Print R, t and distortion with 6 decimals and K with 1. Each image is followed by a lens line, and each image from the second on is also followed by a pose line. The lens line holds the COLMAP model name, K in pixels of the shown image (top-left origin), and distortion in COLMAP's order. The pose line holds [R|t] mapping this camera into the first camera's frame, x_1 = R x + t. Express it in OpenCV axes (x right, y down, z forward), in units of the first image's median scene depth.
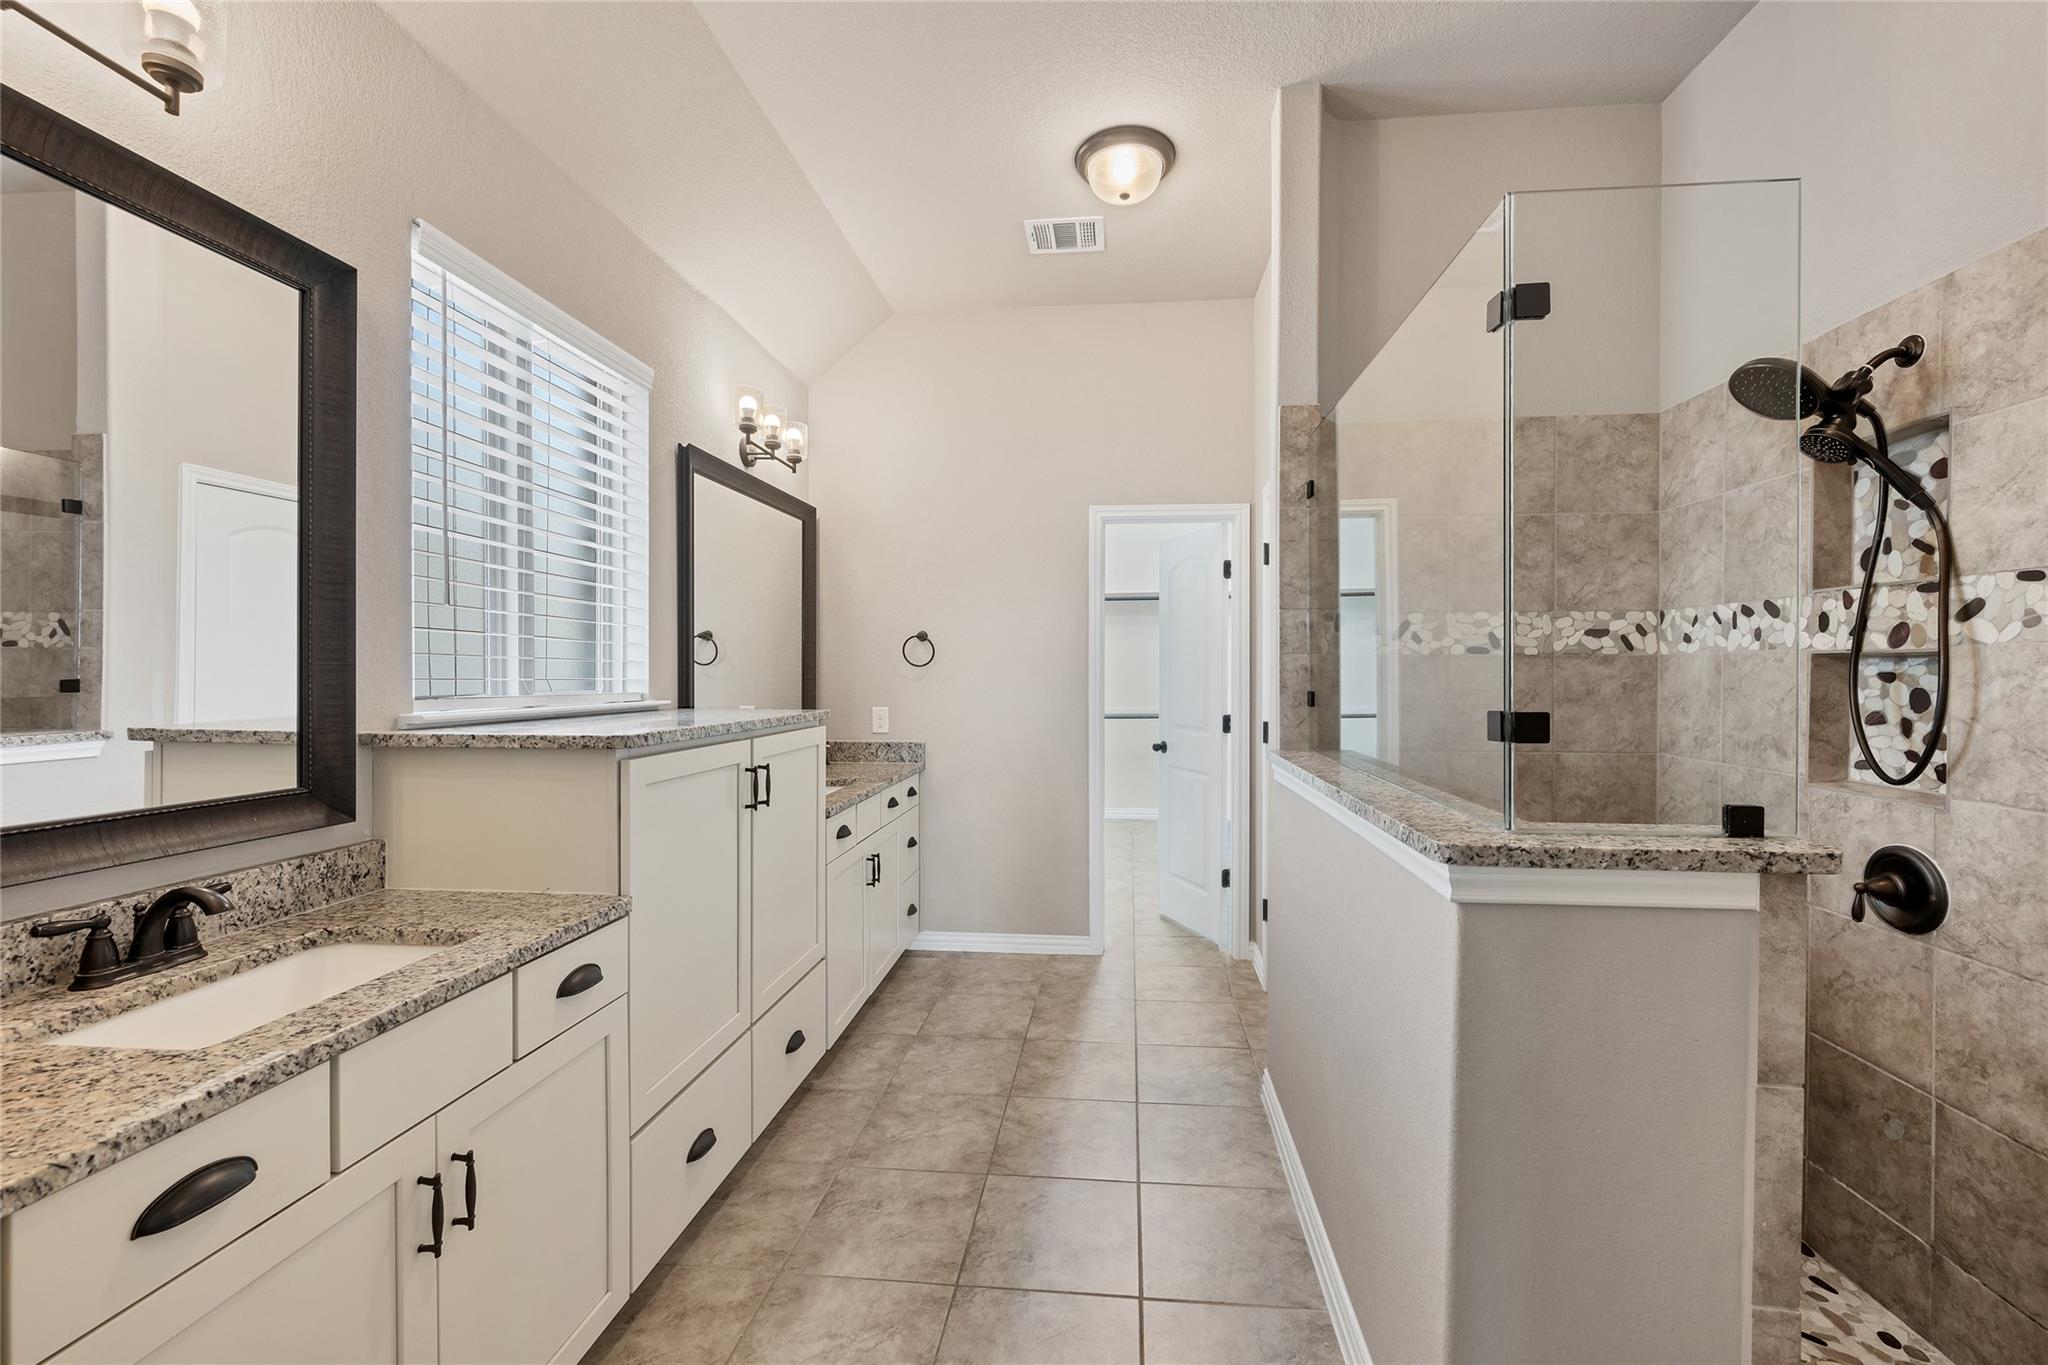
lens RADIAL K [[839.9, 0, 1030.9], [0, 839.9, 676.4], [0, 0, 1]] dist [-0.007036, 0.003008]
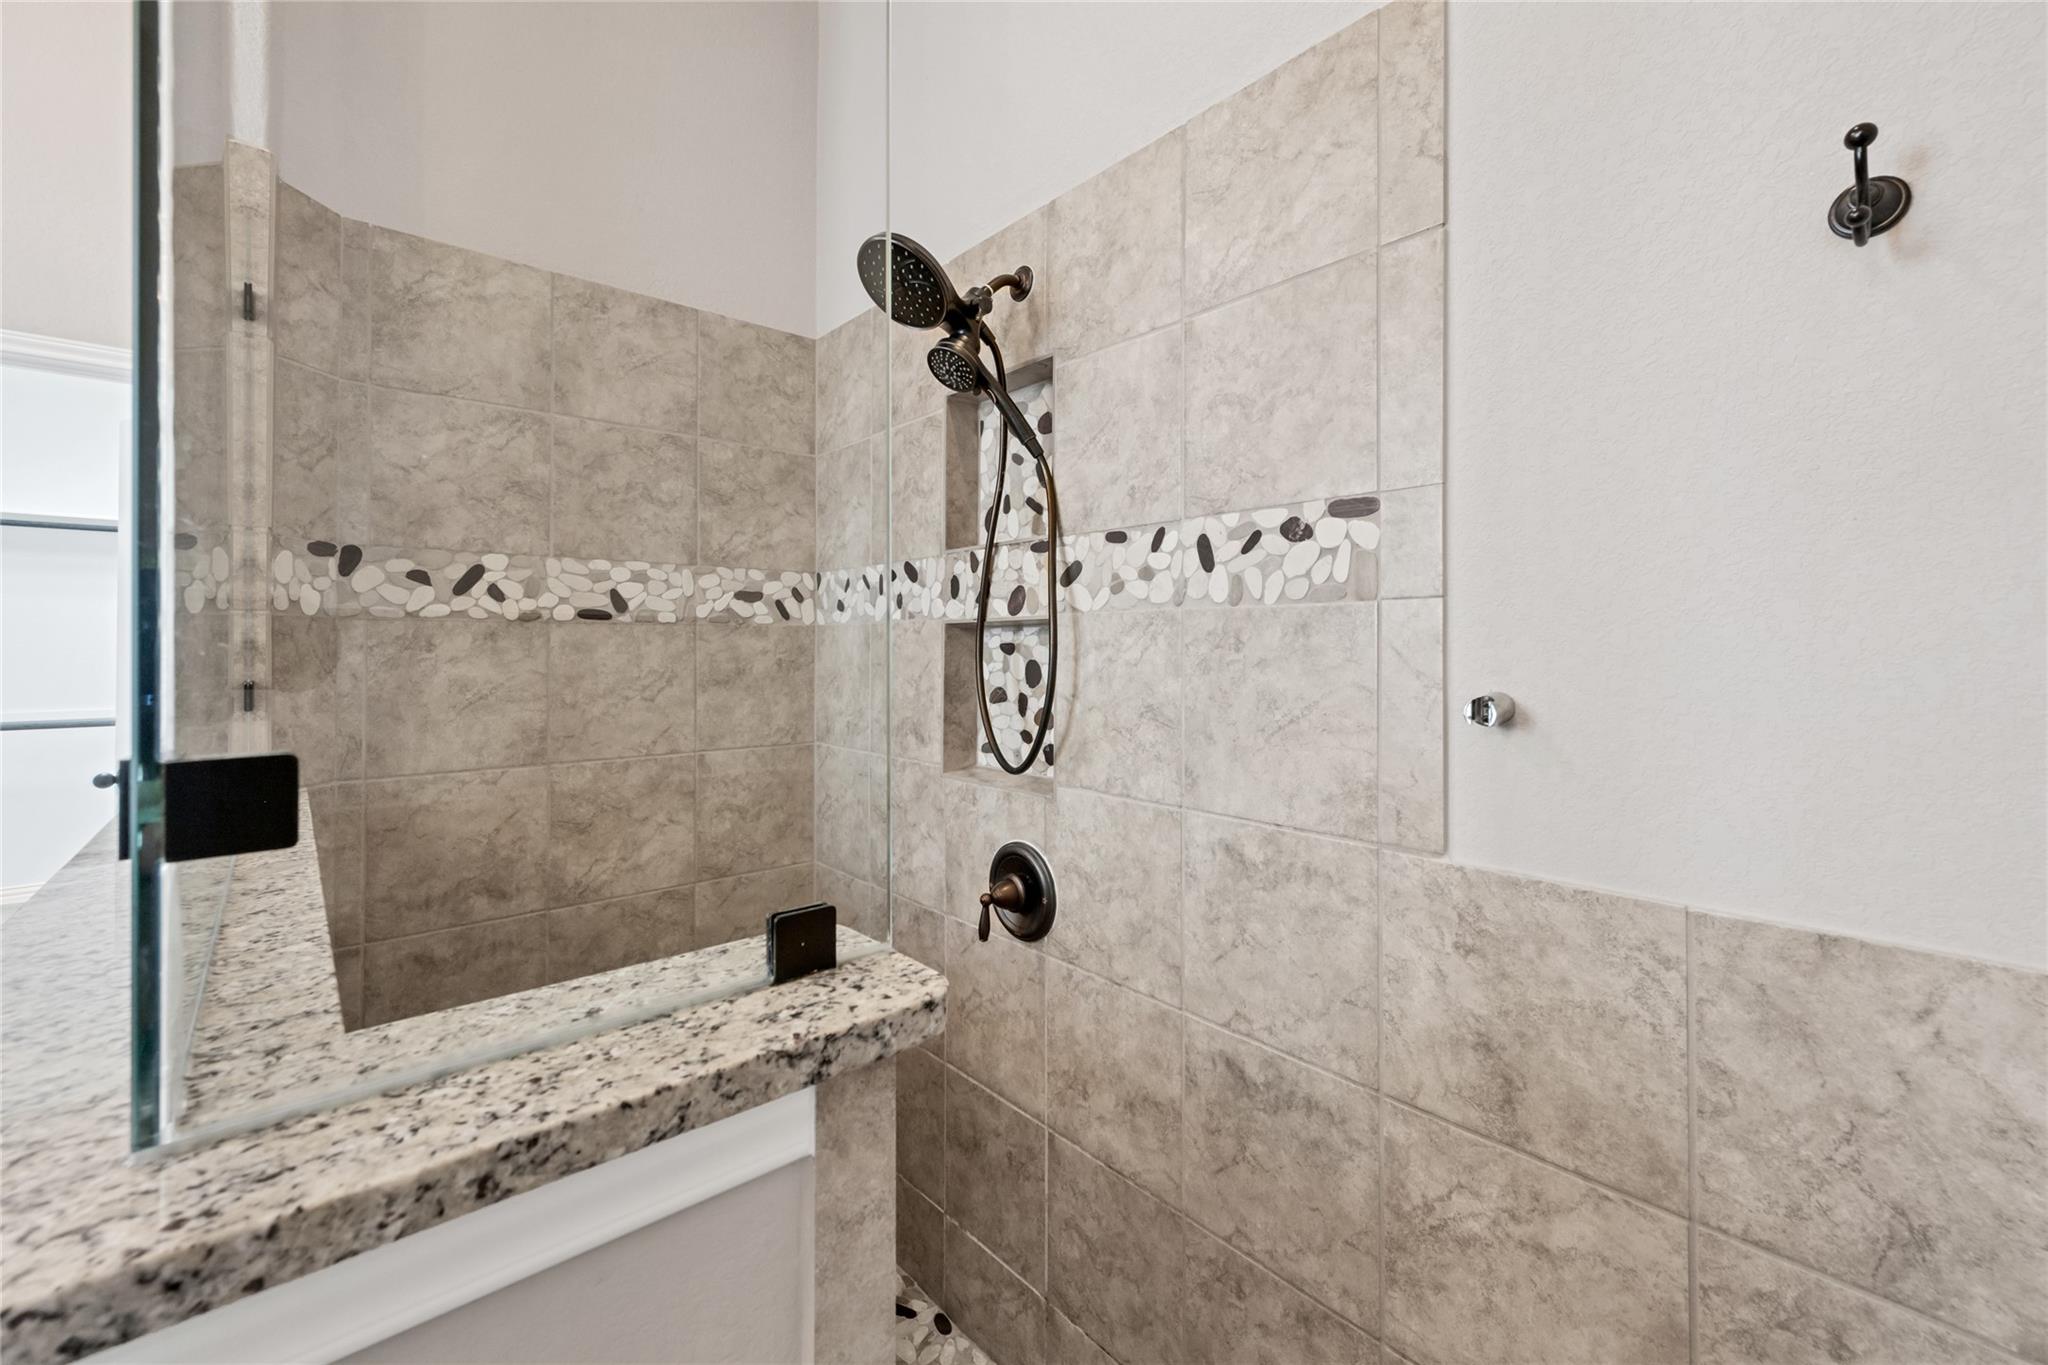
lens RADIAL K [[839.9, 0, 1030.9], [0, 839.9, 676.4], [0, 0, 1]] dist [-0.007036, 0.003008]
pose [[0.677517, -0.025286, 0.735073, 0.380717], [0.005646, 0.999558, 0.029180, 0.002964], [-0.735486, -0.015620, 0.677360, 0.372188]]
